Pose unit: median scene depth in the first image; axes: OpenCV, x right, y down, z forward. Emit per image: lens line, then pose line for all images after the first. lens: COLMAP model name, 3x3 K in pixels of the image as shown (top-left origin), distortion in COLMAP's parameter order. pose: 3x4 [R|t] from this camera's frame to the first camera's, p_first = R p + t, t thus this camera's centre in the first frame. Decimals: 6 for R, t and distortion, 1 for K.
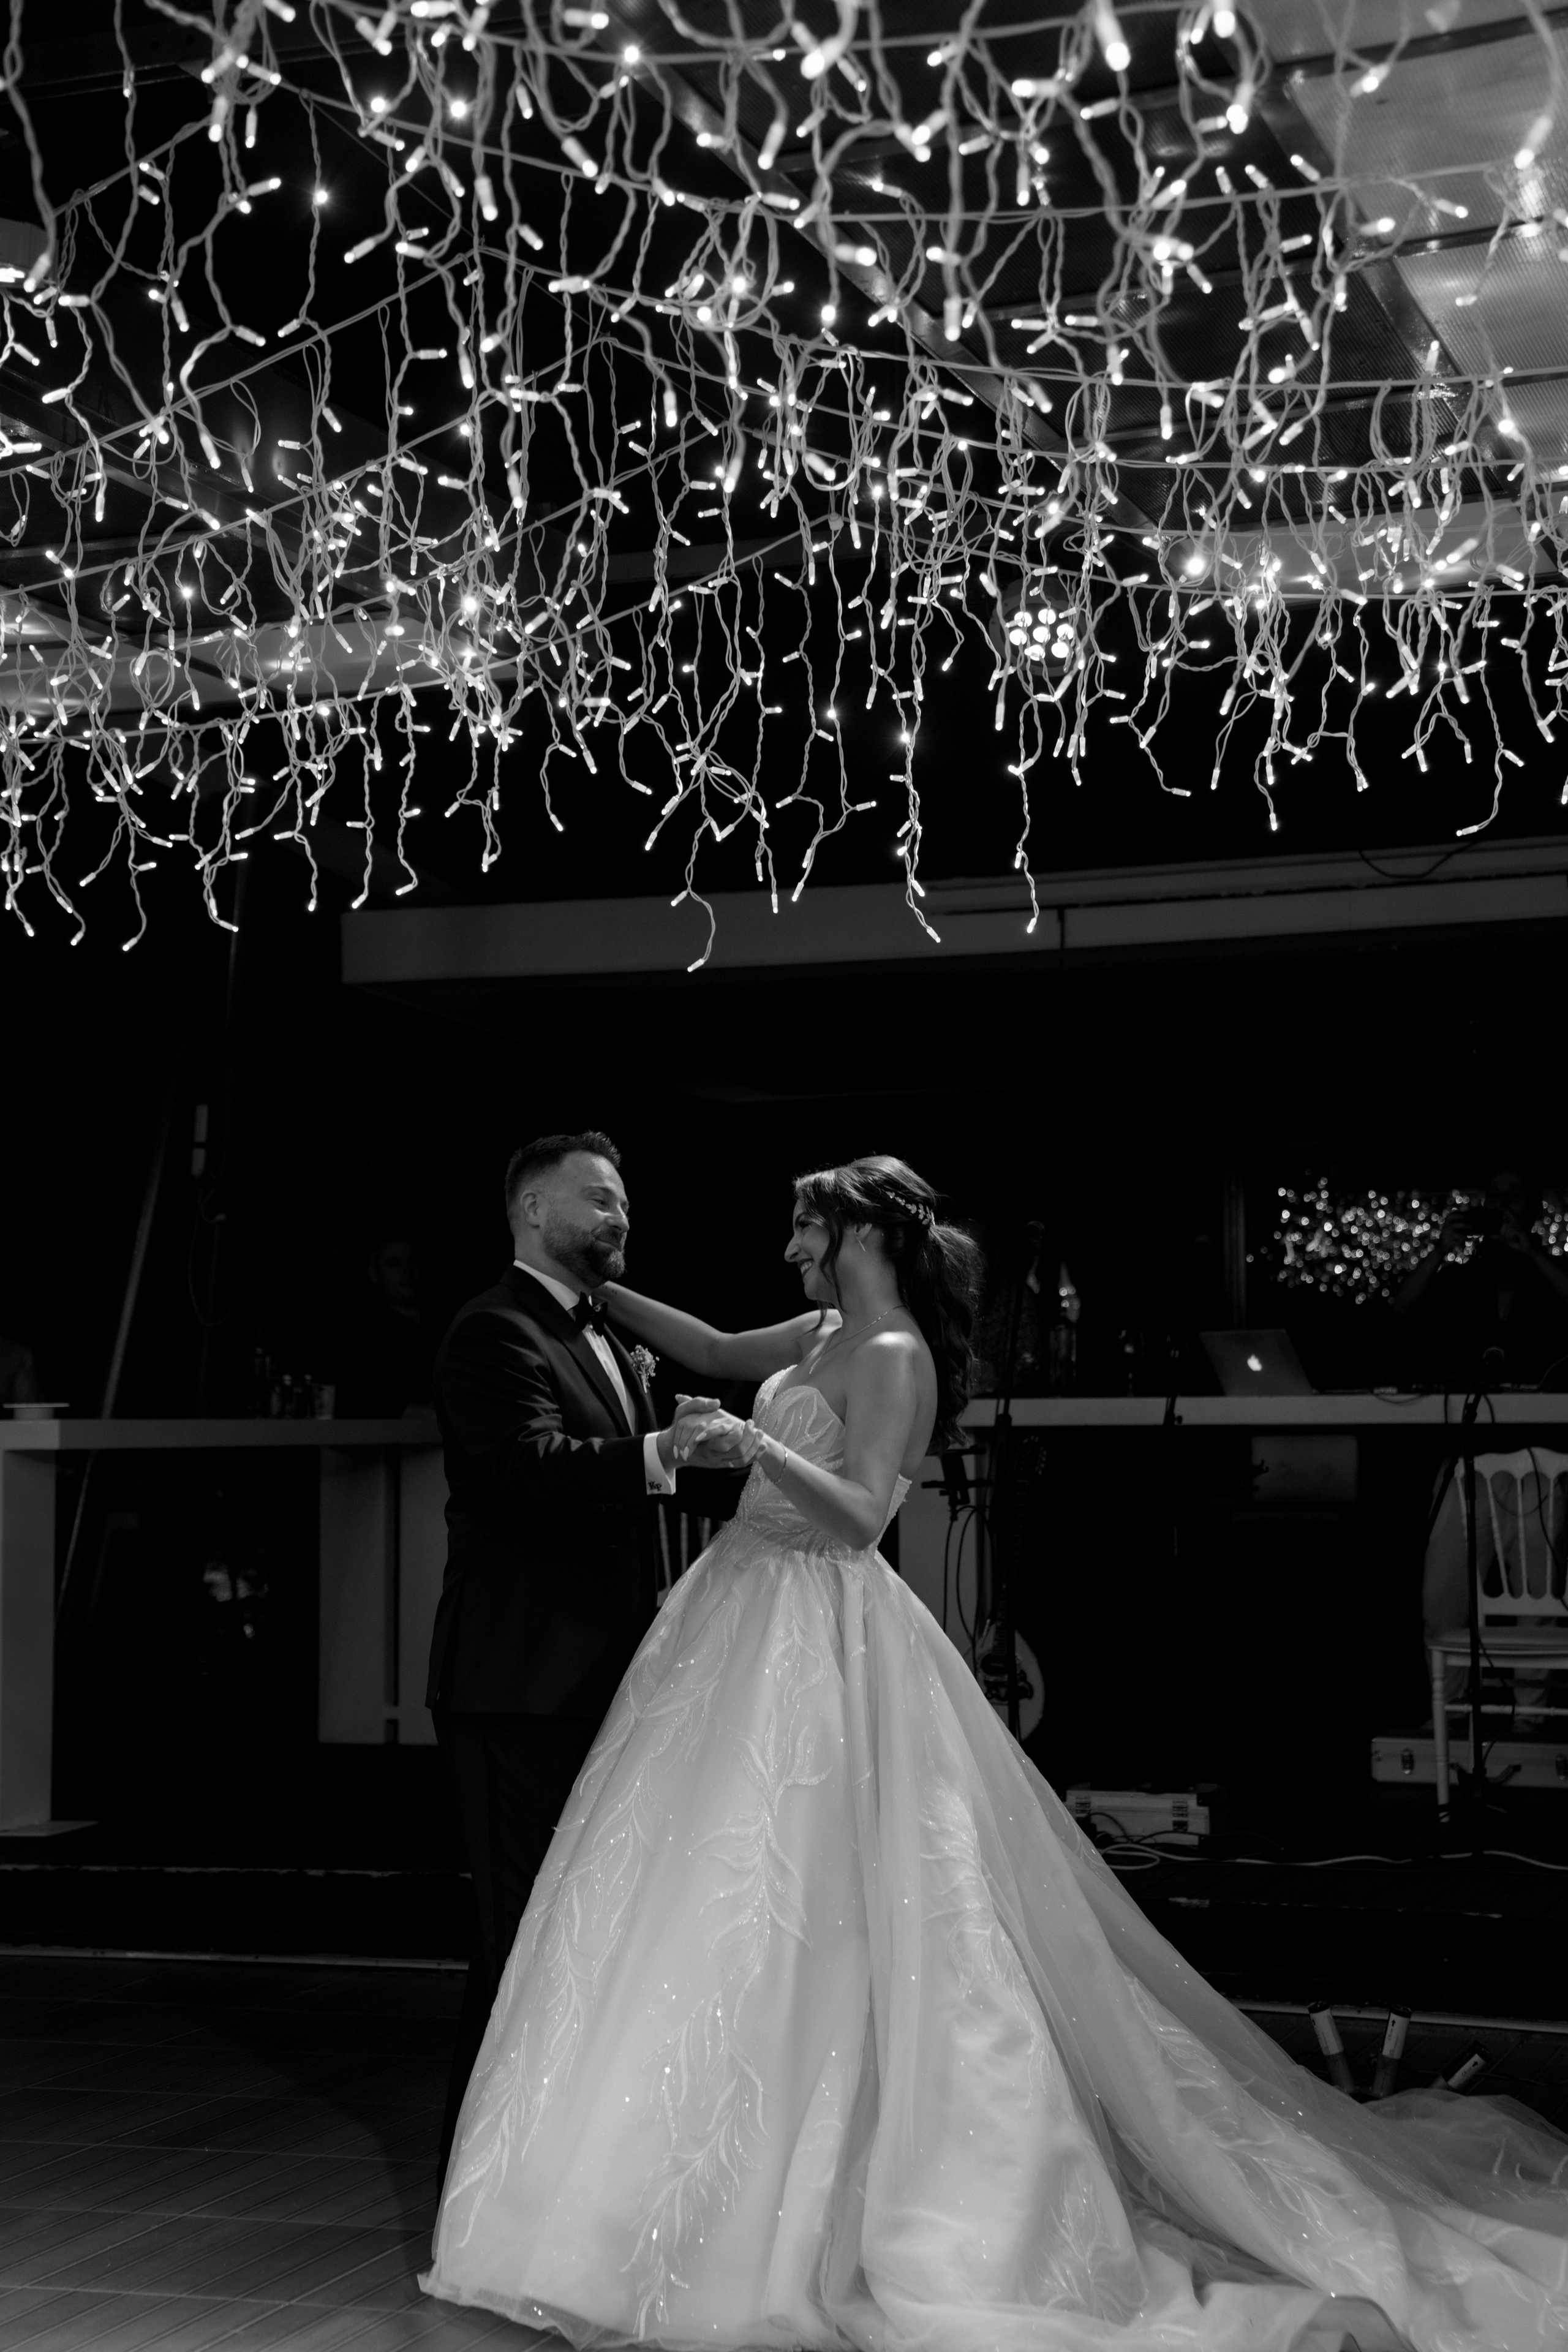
lens RADIAL K [[3401.6, 0, 778.5], [0, 3401.6, 1170.7], [0, 0, 1]] dist [0.208620, 0.000000]
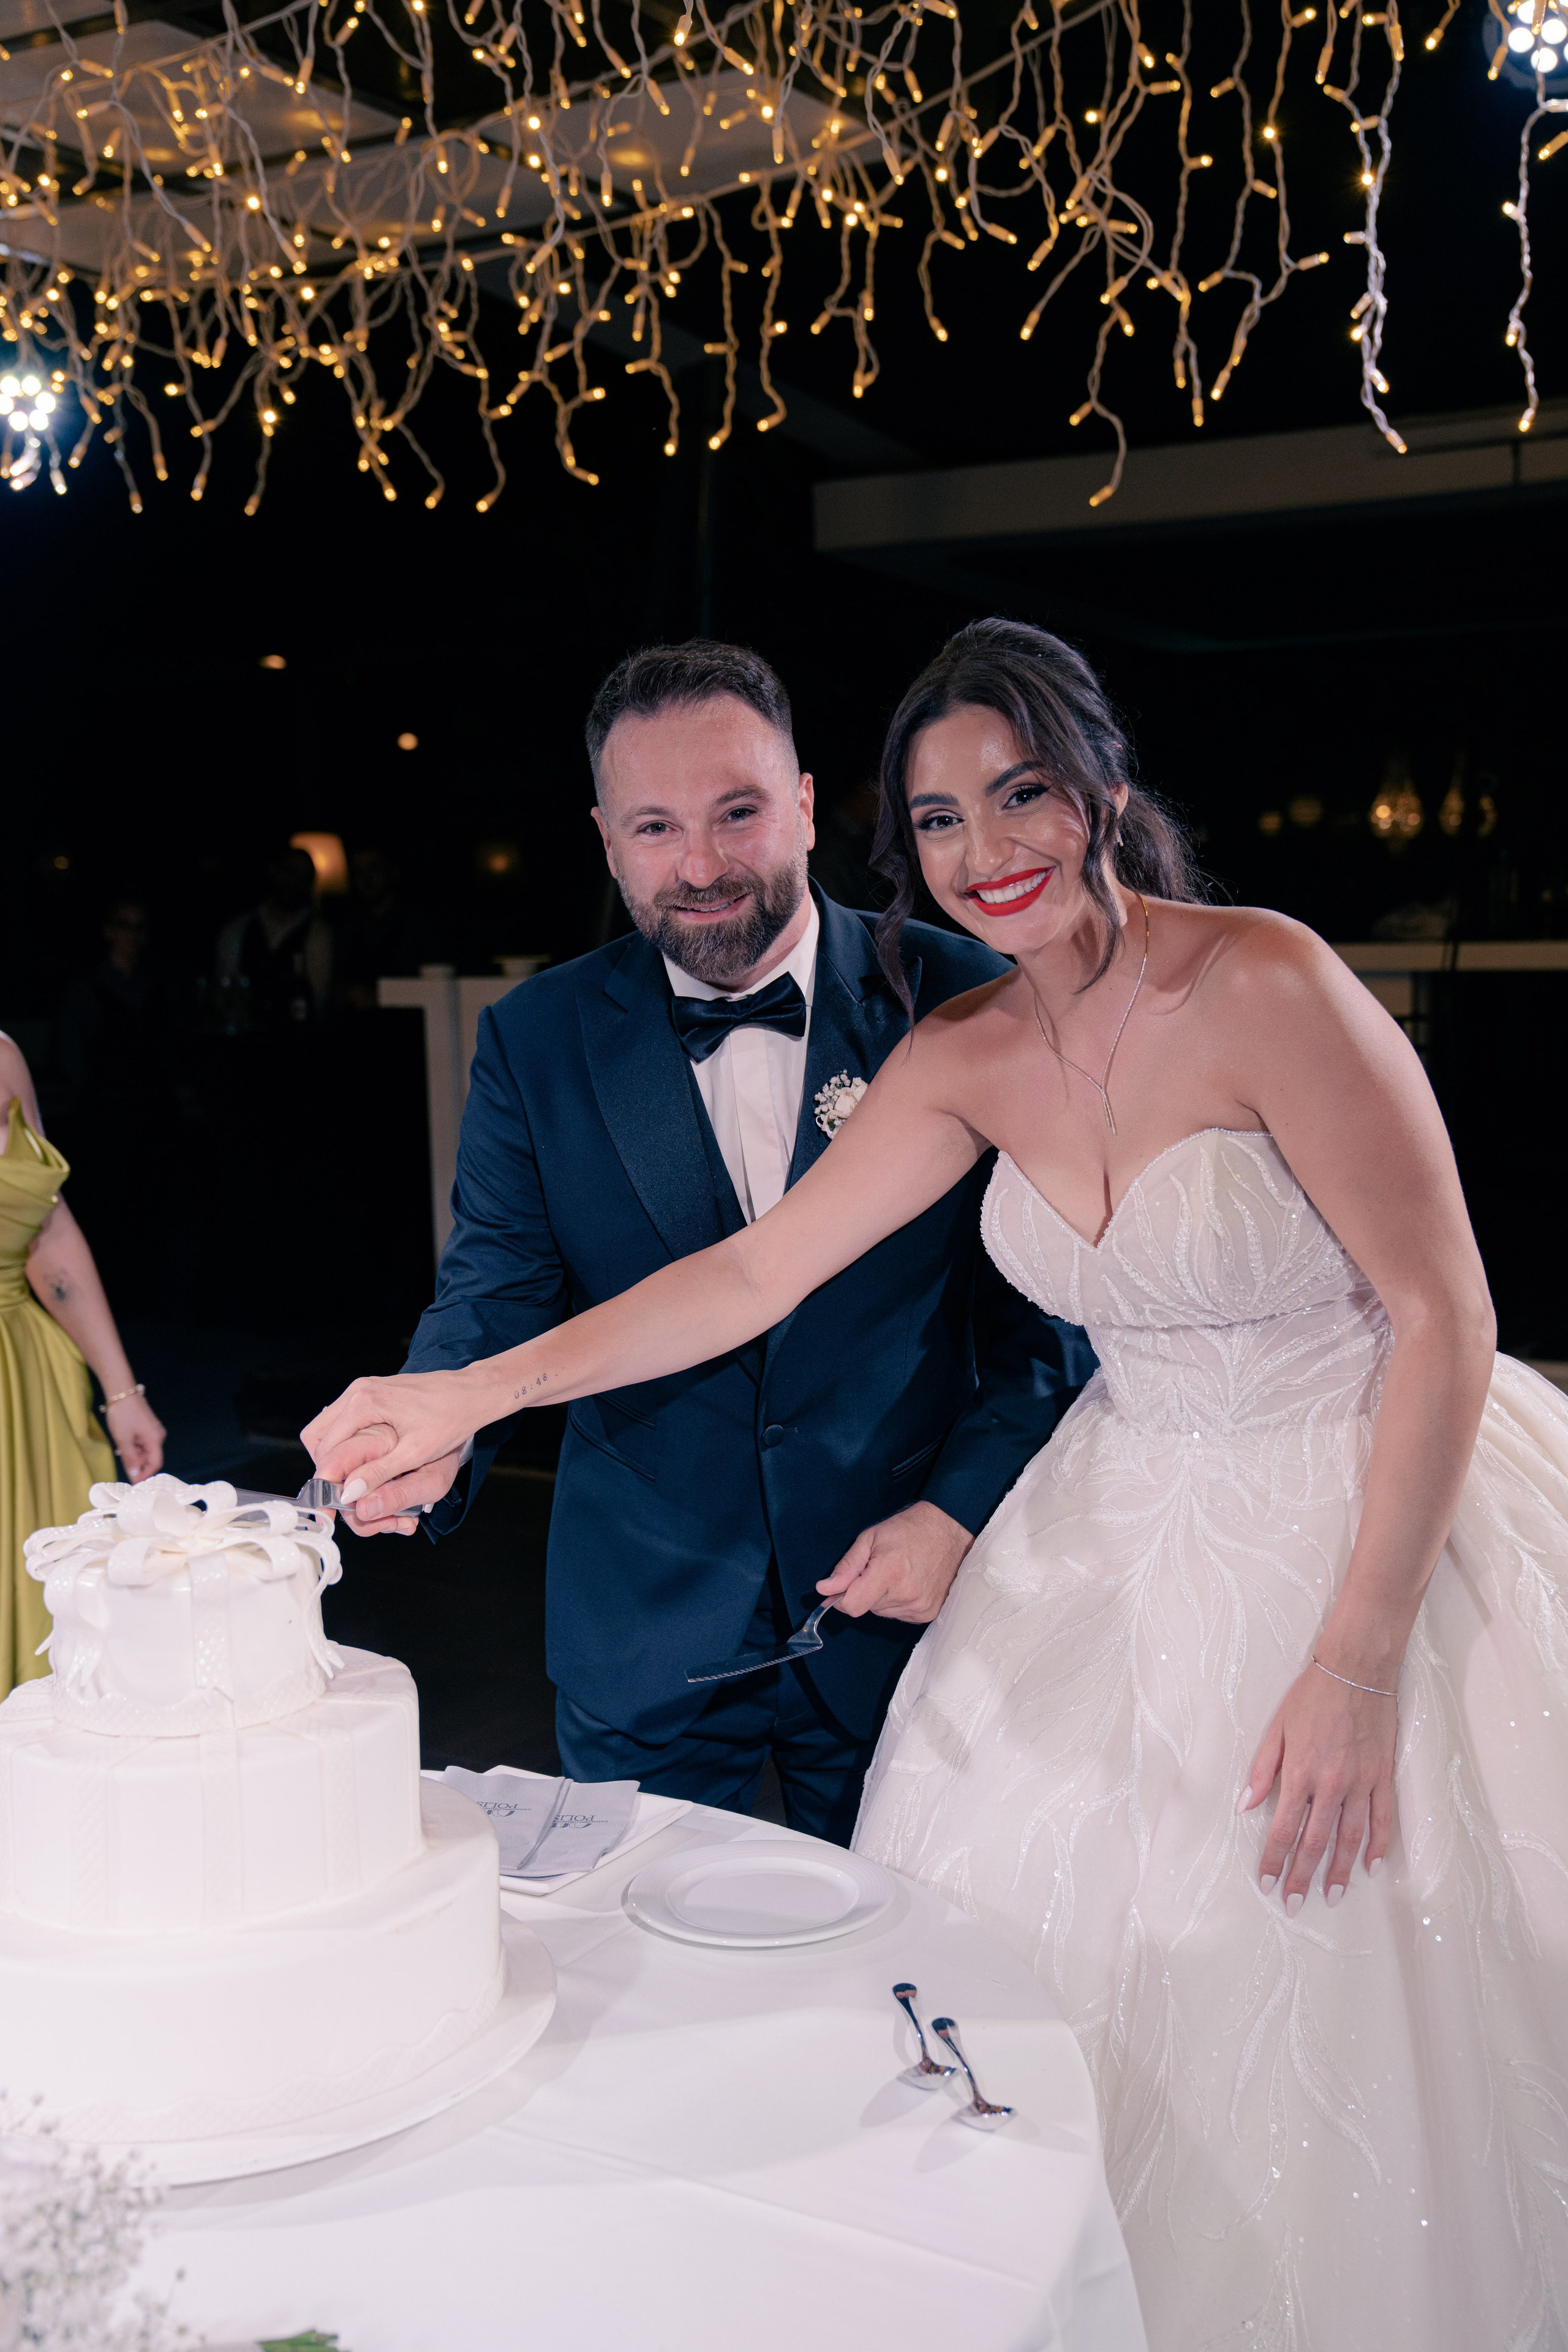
lens RADIAL K [[2492.7, 0, 780.3], [0, 2492.7, 1164.0], [0, 0, 1]] dist [0.096236, 0.000000]
pose [[0.983775, 0.009462, -0.179156, 0.010744], [0.022910, 0.983807, 0.177763, -0.010666], [0.177937, -0.178984, 0.967628, 0.361693]]
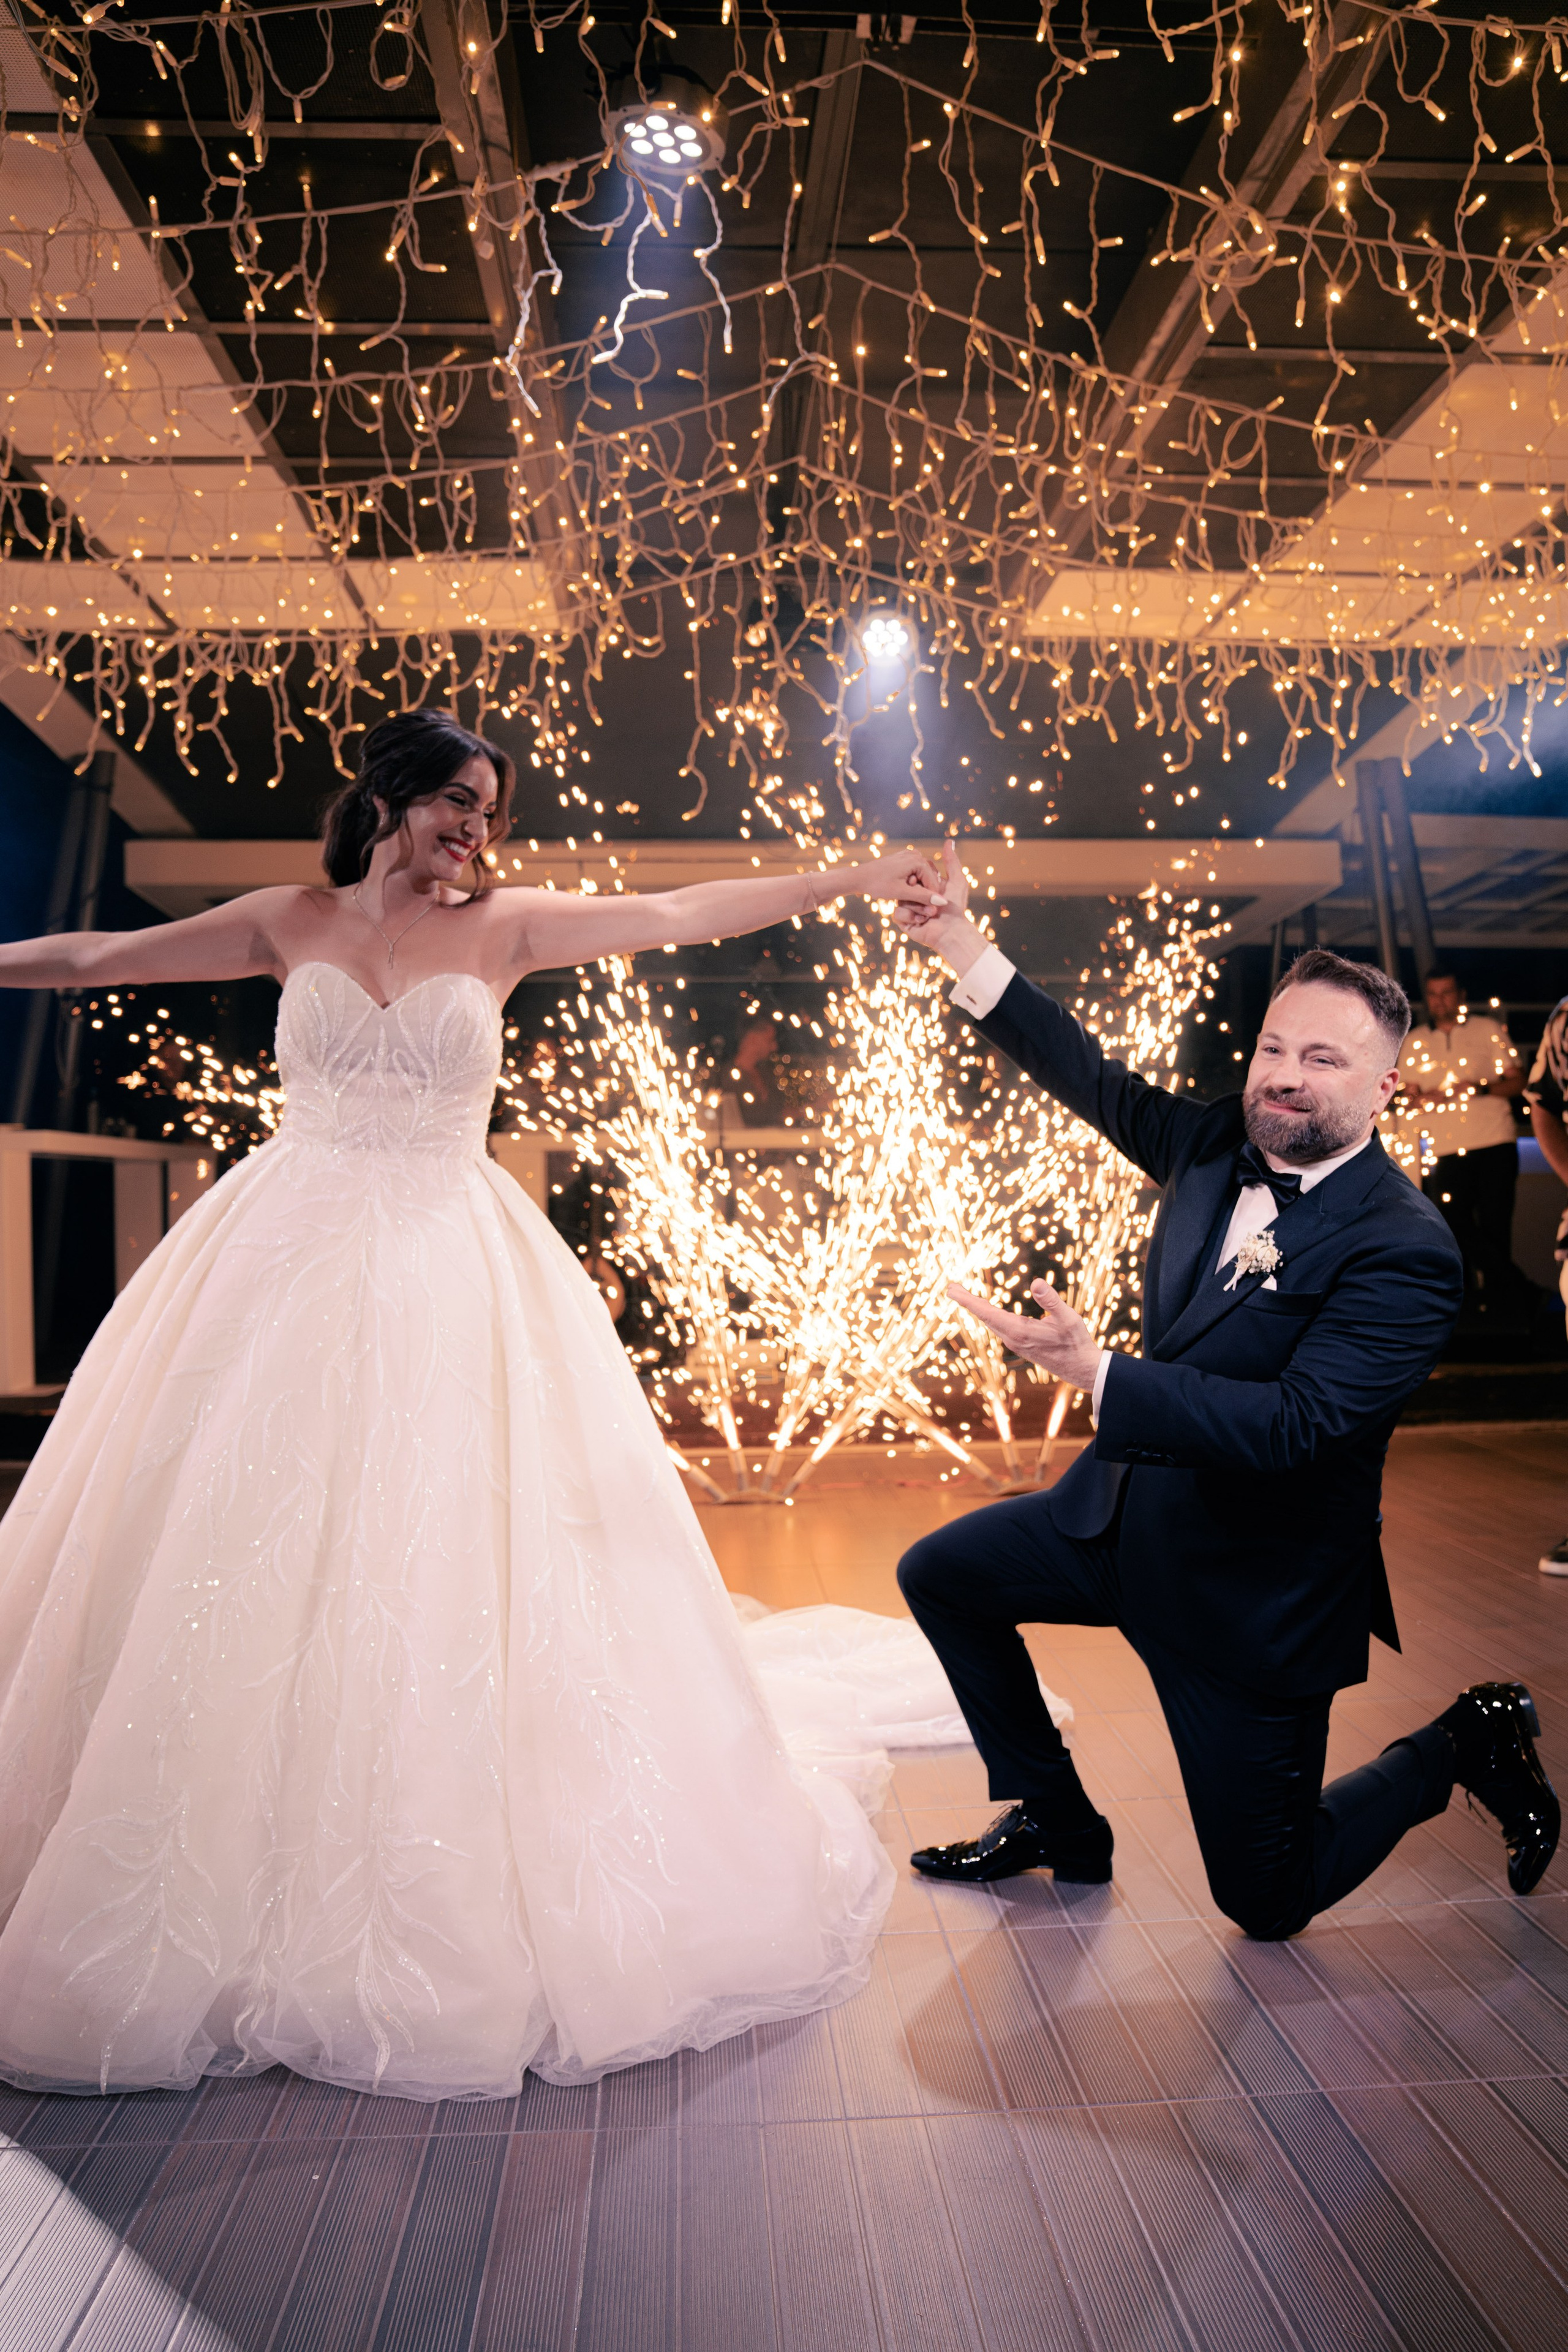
lens RADIAL K [[1635.4, 0, 774.9], [0, 1635.4, 1182.2], [0, 0, 1]] dist [-0.120198, 0.086545]
pose [[0.909503, -0.000259, 0.415696, -0.304478], [-0.026680, 0.997902, 0.058995, 0.063434], [-0.414839, -0.064747, 0.907588, 0.298933]]
